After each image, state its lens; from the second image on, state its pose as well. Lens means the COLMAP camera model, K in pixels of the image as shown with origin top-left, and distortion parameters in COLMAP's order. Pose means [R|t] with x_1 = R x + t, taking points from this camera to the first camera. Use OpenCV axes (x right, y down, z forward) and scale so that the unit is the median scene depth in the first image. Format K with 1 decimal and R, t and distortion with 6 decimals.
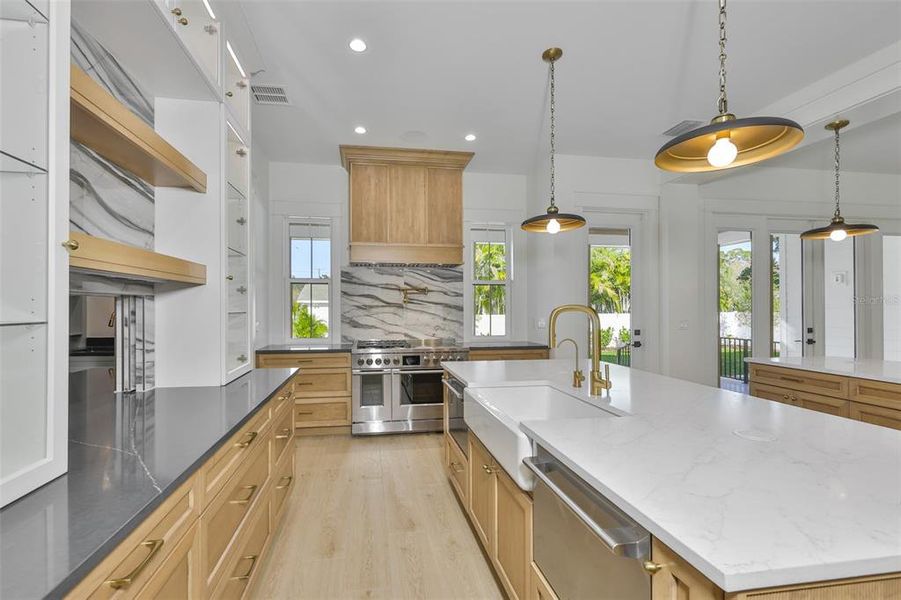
lens RADIAL K [[409.5, 0, 428.2], [0, 409.5, 307.6], [0, 0, 1]] dist [0.001311, 0.000428]
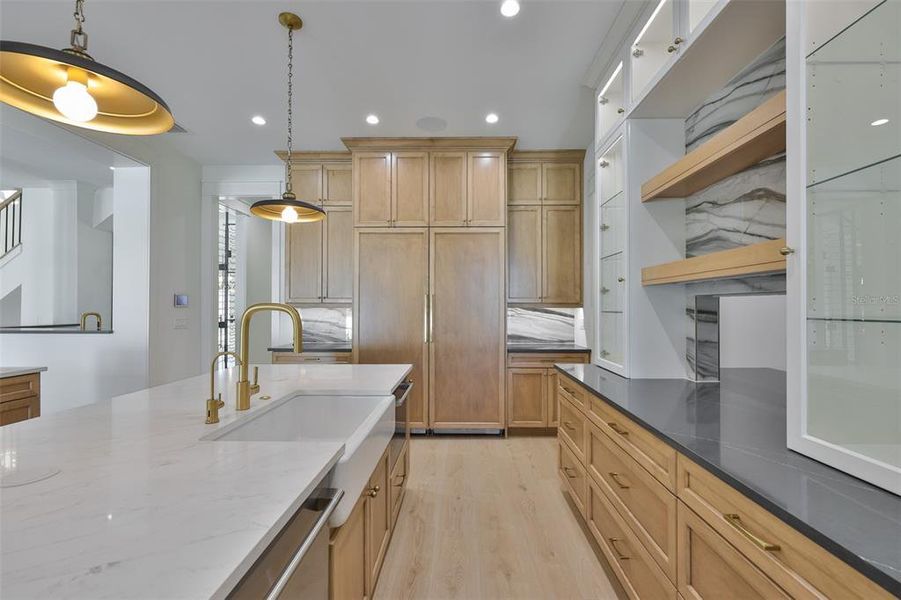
lens RADIAL K [[390.5, 0, 452.8], [0, 390.5, 304.1], [0, 0, 1]] dist [-0.000561, 0.001508]
pose [[-0.984010, 0.000160, 0.178115, -0.066238], [-0.000602, 0.999991, -0.004220, -0.000108], [-0.178114, -0.004260, -0.984001, 0.742733]]
